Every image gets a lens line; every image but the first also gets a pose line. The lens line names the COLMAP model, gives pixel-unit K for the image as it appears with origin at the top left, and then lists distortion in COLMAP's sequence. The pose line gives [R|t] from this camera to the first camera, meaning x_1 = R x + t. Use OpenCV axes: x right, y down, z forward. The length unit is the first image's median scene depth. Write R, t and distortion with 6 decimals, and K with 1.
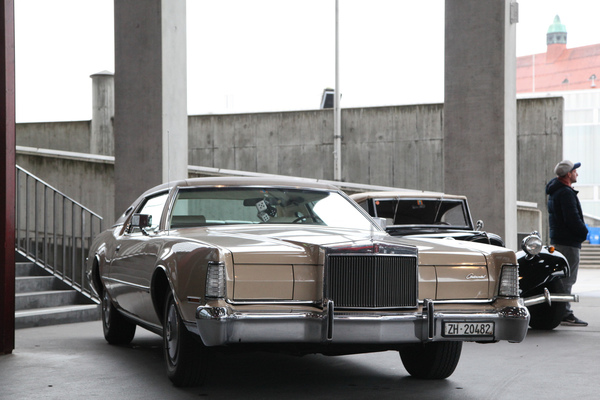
lens RADIAL K [[1128.6, 0, 294.8], [0, 1128.6, 230.2], [0, 0, 1]] dist [0.148904, 0.000000]
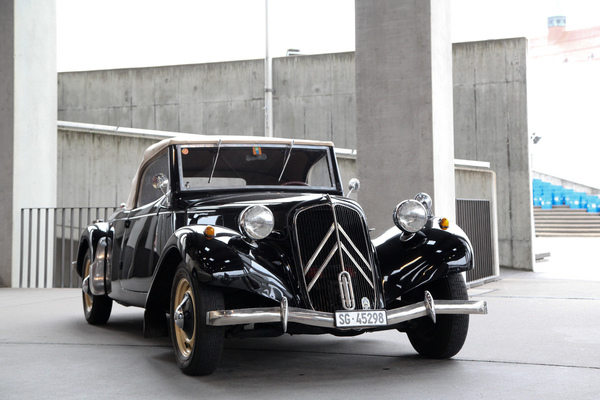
lens RADIAL K [[1013.2, 0, 299.9], [0, 1013.2, 164.1], [0, 0, 1]] dist [0.146505, 0.000000]
pose [[0.999606, -0.009898, -0.026261, 0.082941], [0.008917, 0.999268, -0.037213, 0.002575], [0.026610, 0.036965, 0.998962, 0.234124]]
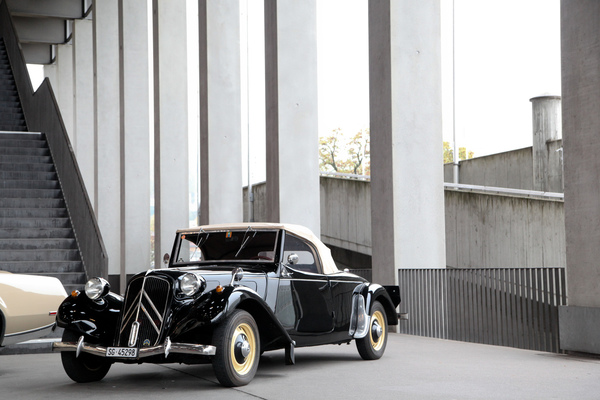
lens RADIAL K [[1088.5, 0, 298.6], [0, 1088.5, 201.3], [0, 0, 1]] dist [0.290510, 0.000000]
pose [[0.647728, -0.054416, -0.759925, 0.442298], [0.017841, 0.998256, -0.056276, -0.000812], [0.761662, 0.022893, 0.647570, 0.267540]]
